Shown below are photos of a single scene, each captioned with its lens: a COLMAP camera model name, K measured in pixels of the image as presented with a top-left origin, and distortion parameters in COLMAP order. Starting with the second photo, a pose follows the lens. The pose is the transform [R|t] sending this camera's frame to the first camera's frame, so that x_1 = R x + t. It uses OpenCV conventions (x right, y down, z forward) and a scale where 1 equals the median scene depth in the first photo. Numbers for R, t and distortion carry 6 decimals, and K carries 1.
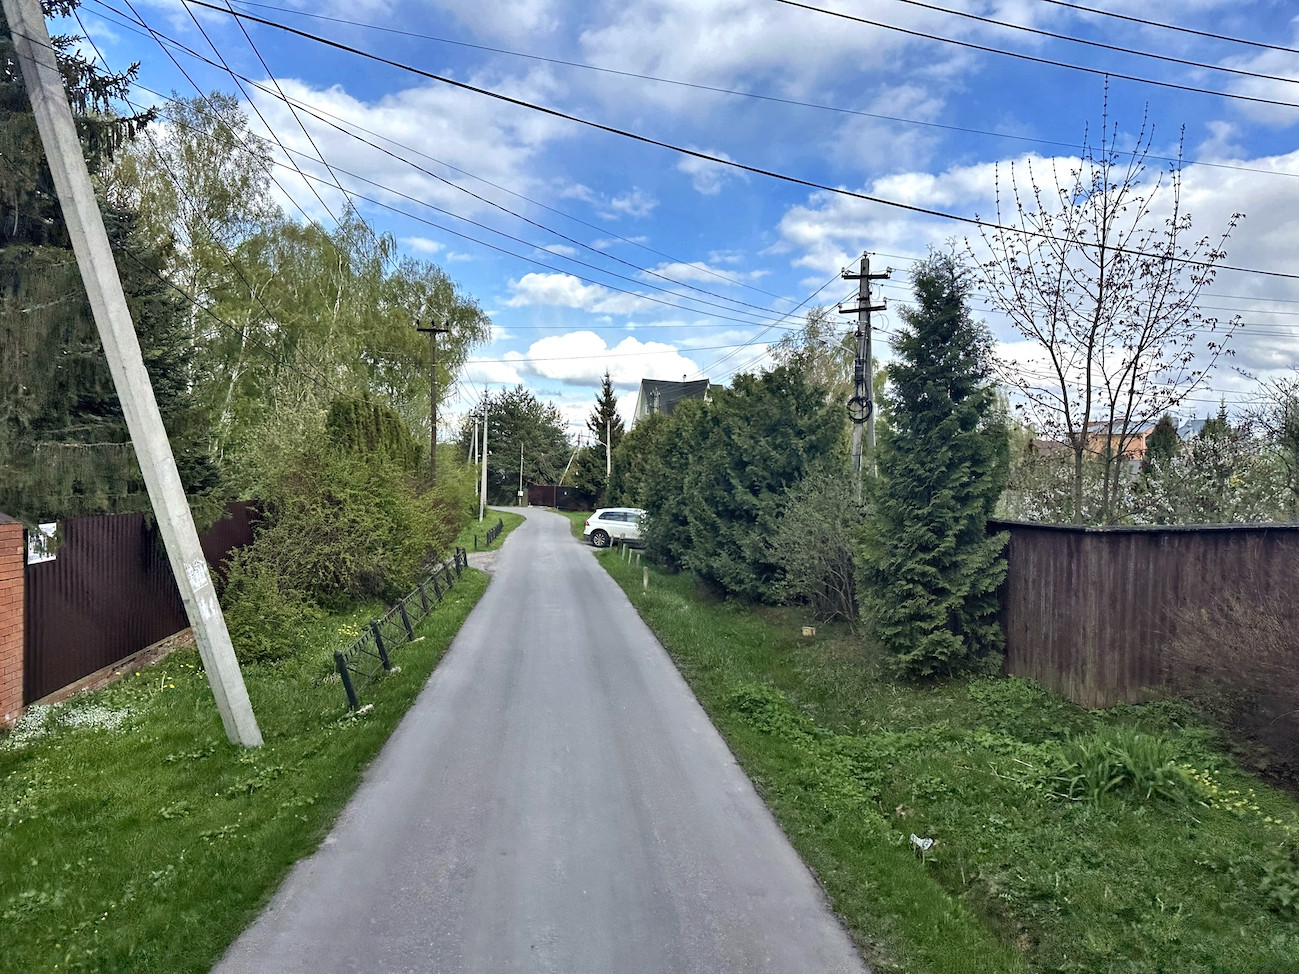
lens RADIAL K [[869.0, 0, 674.2], [0, 869.0, 482.5], [0, 0, 1]] dist [0.006339, -0.032393]
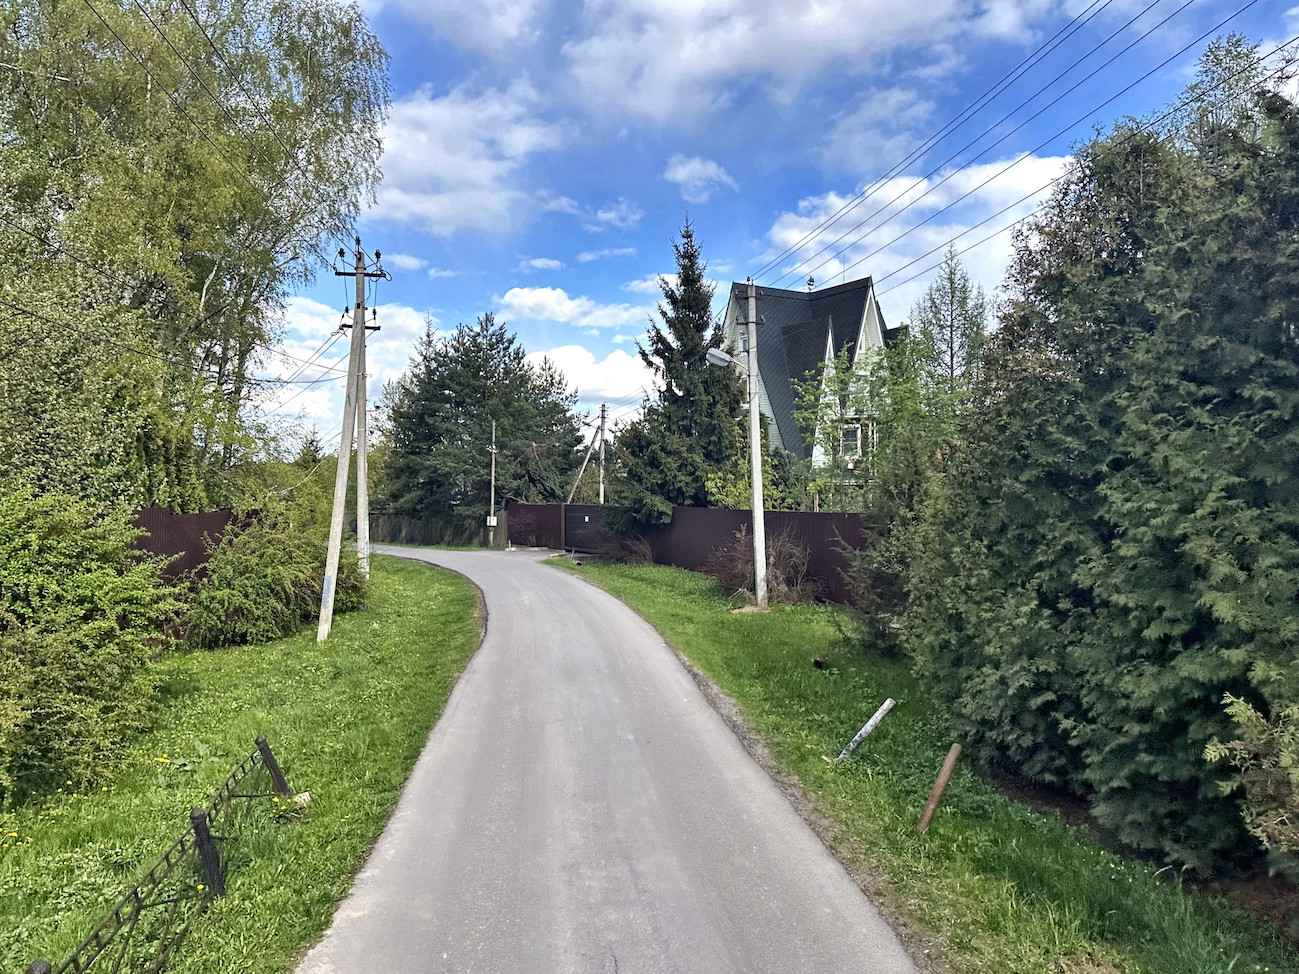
lens RADIAL K [[900.3, 0, 691.9], [0, 900.3, 463.3], [0, 0, 1]] dist [-0.037571, -0.000601]
pose [[0.999304, -0.025335, 0.027374, -0.062268], [0.026391, 0.998893, -0.038947, 0.002140], [-0.026357, 0.039643, 0.998866, 0.399230]]
